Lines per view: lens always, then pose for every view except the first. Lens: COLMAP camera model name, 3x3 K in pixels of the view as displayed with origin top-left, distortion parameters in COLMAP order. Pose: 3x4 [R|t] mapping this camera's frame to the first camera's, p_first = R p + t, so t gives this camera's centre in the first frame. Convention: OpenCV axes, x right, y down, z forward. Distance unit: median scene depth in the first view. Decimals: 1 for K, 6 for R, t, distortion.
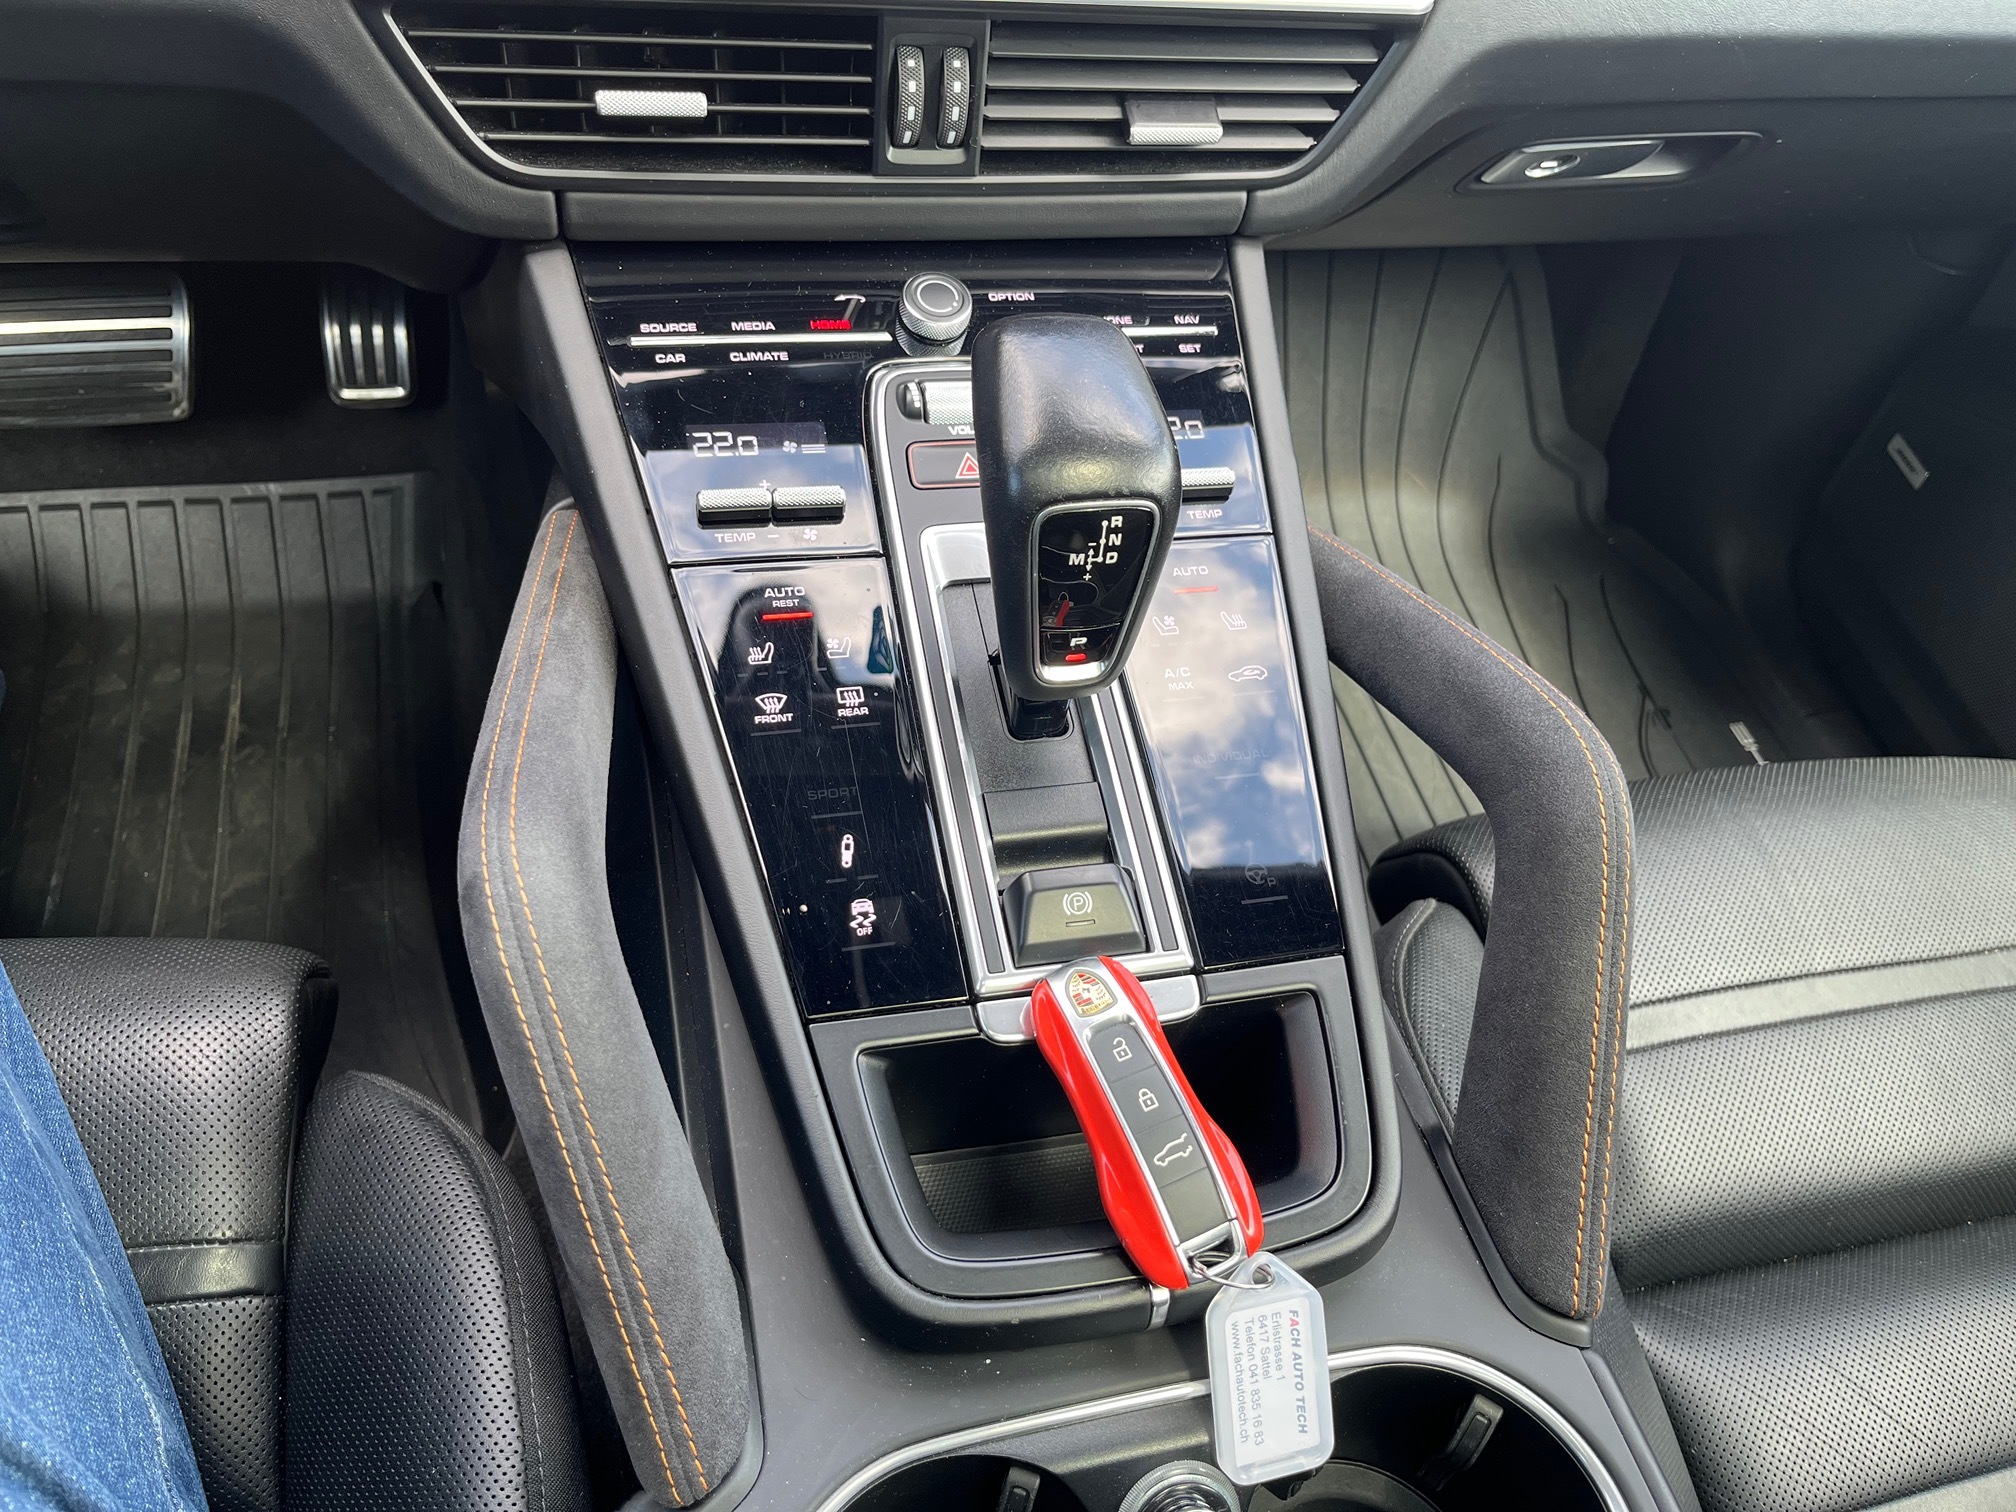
lens RADIAL K [[1534.9, 0, 1013.4], [0, 1534.9, 746.1], [0, 0, 1]] dist [0.063257, -0.108318]
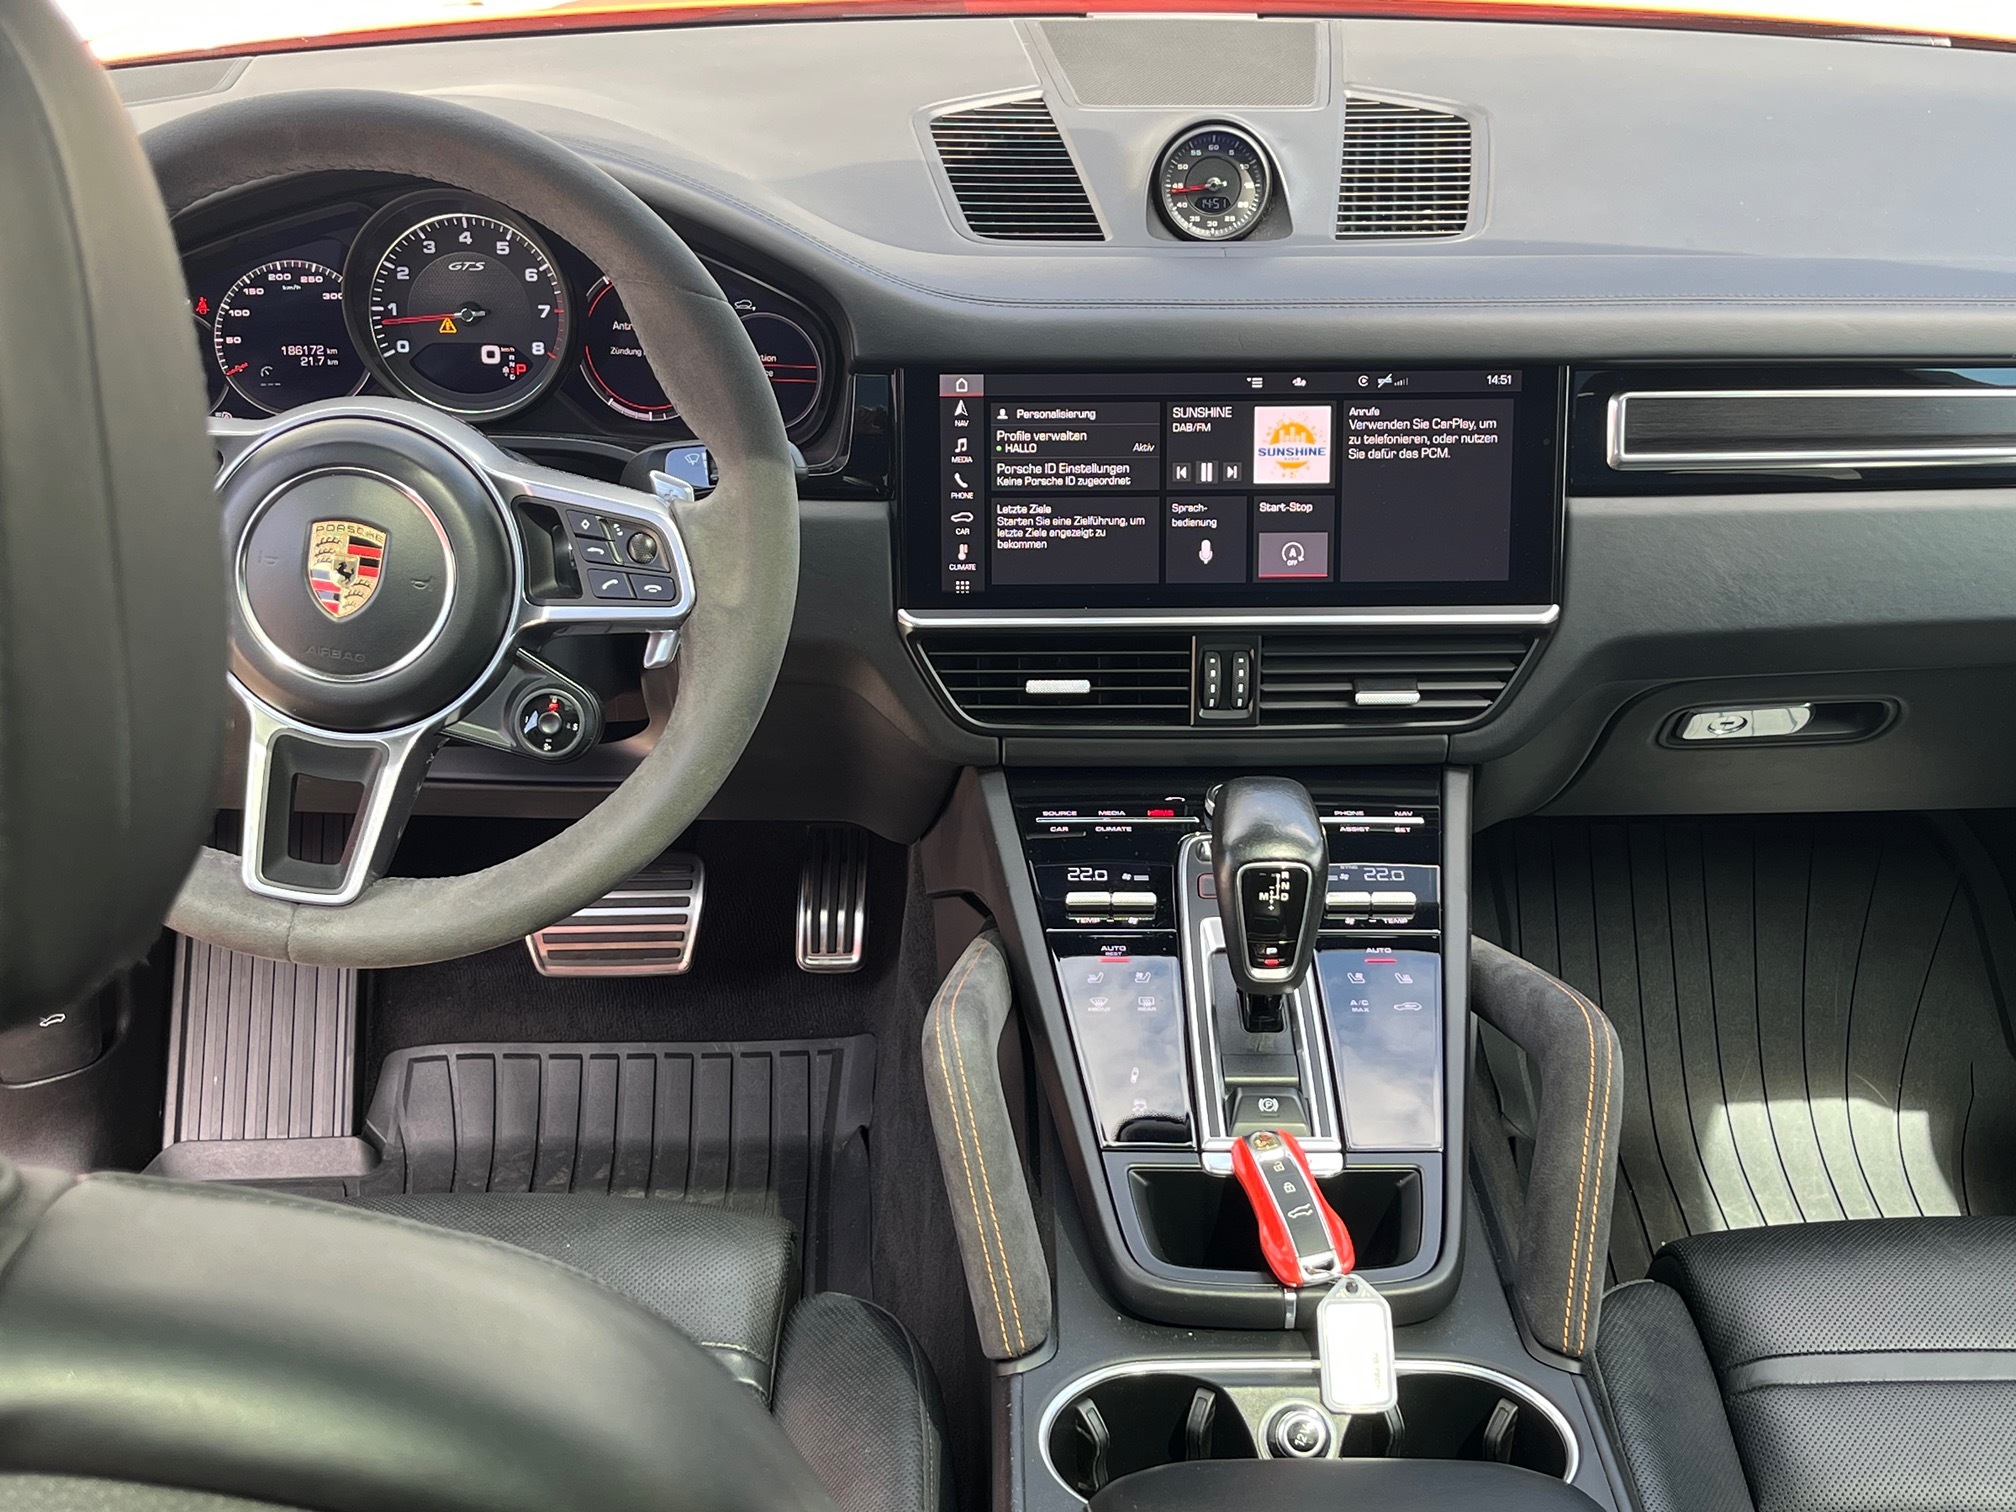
lens RADIAL K [[2534.4, 0, 1008.0], [0, 2534.4, 756.0], [0, 0, 1]] dist [0.137699, -0.039471]
pose [[0.965188, -0.027446, -0.260111, 0.405928], [-0.080675, 0.914751, -0.395881, 0.710477], [0.248803, 0.403084, 0.880693, -1.341485]]
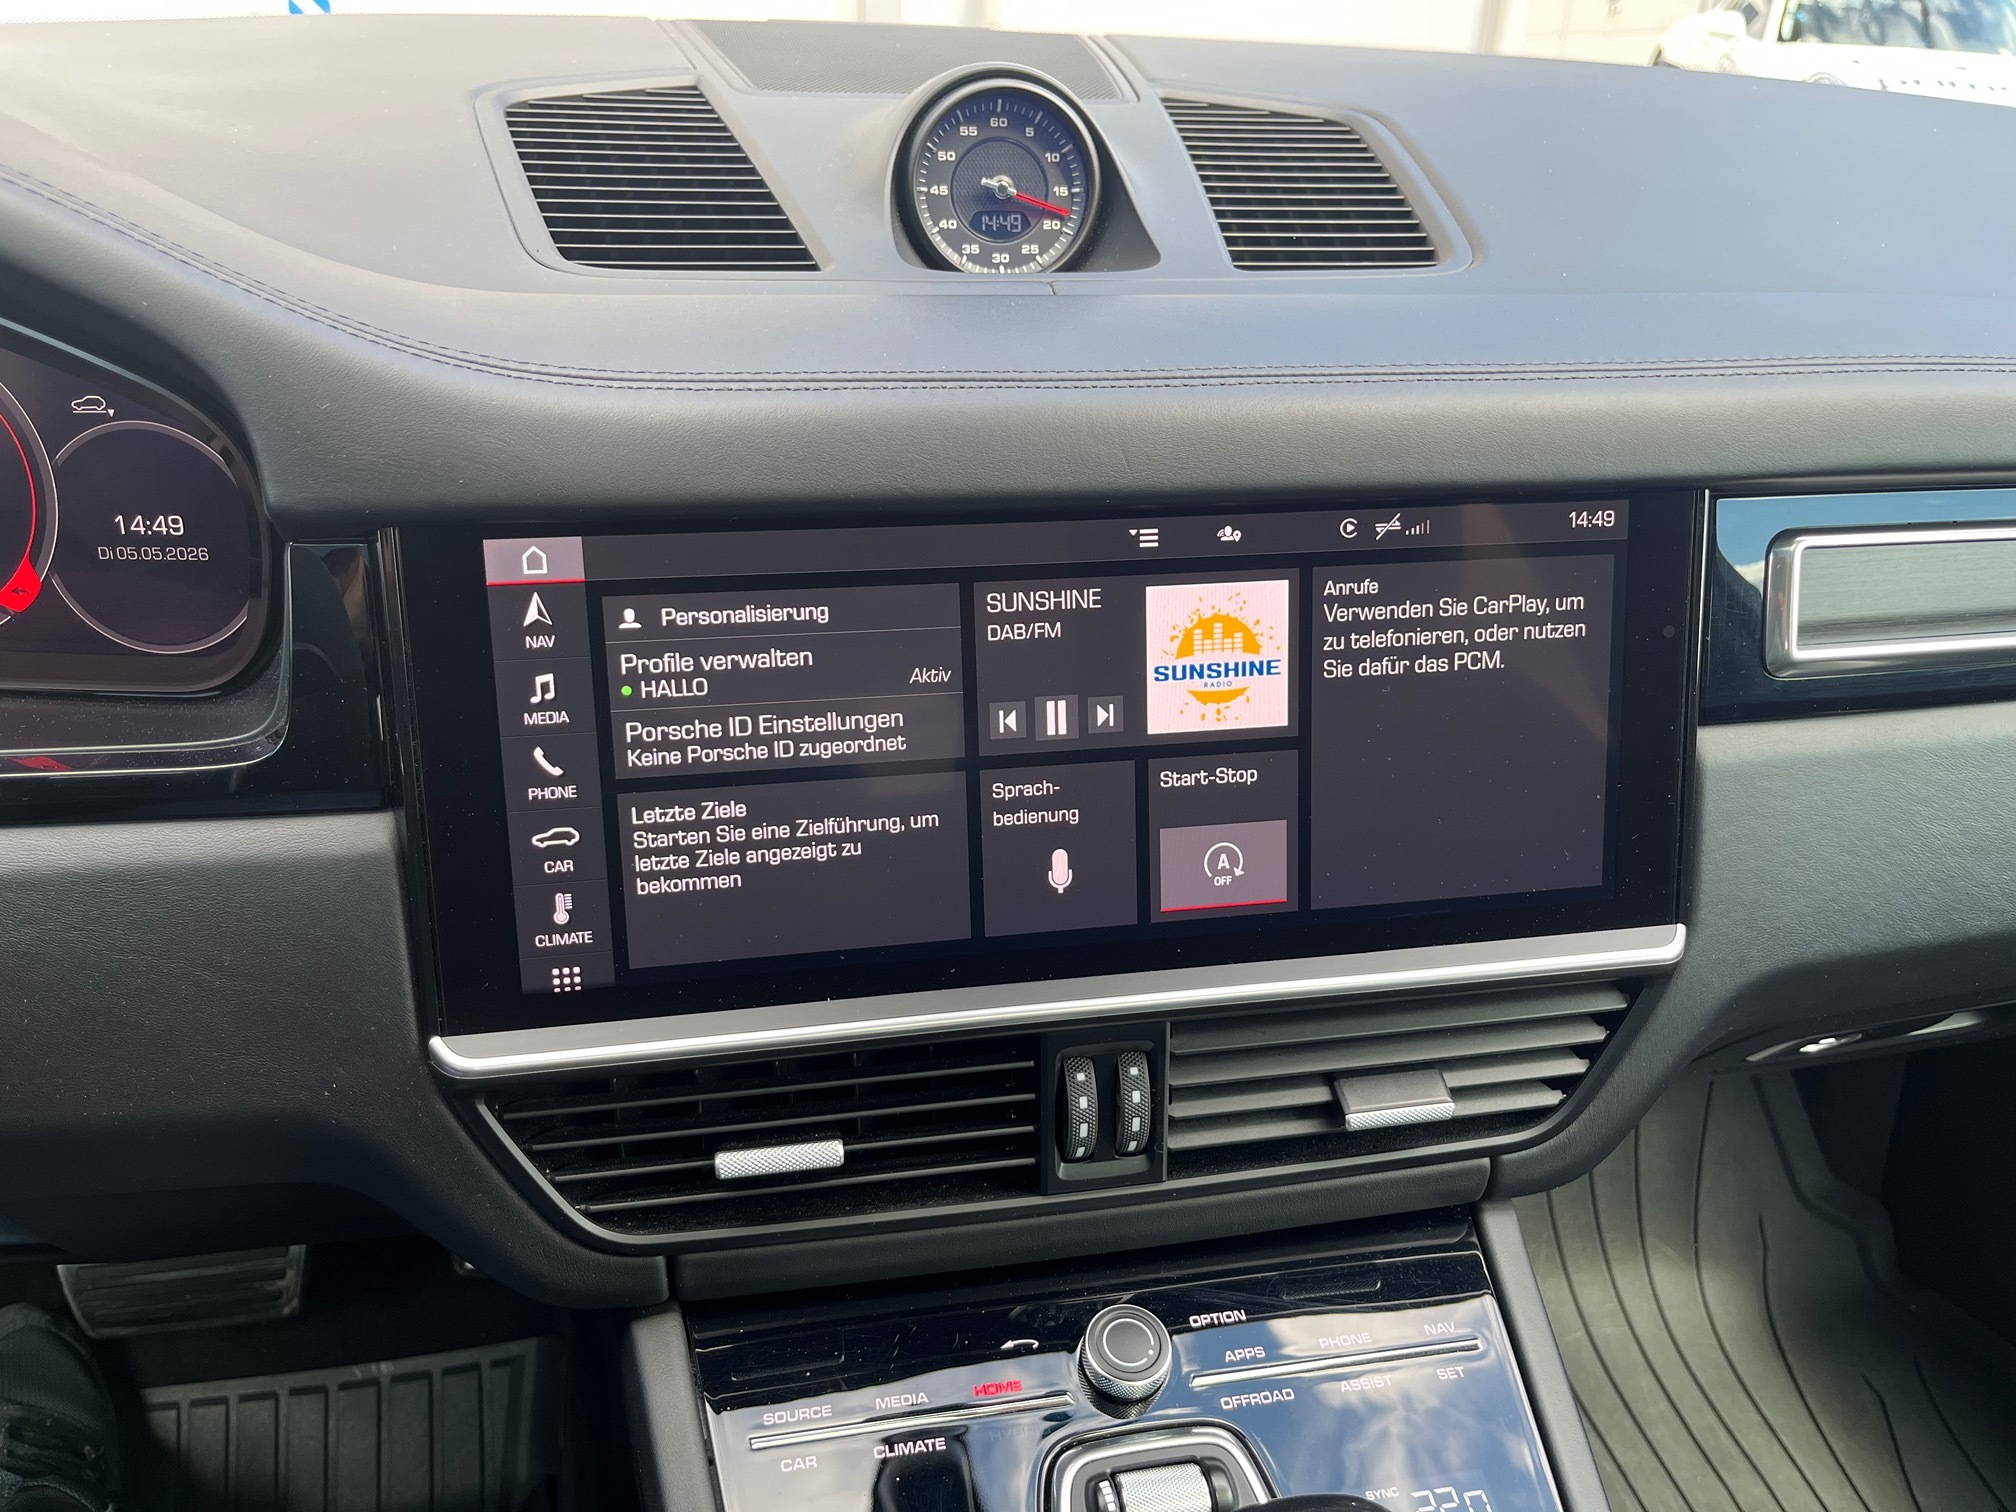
lens RADIAL K [[1534.9, 0, 1013.4], [0, 1534.9, 746.1], [0, 0, 1]] dist [0.063257, -0.108318]
pose [[0.993329, -0.077980, -0.084956, -0.015824], [0.039180, 0.921096, -0.387359, -0.267612], [0.108459, 0.381447, 0.918006, 0.138271]]
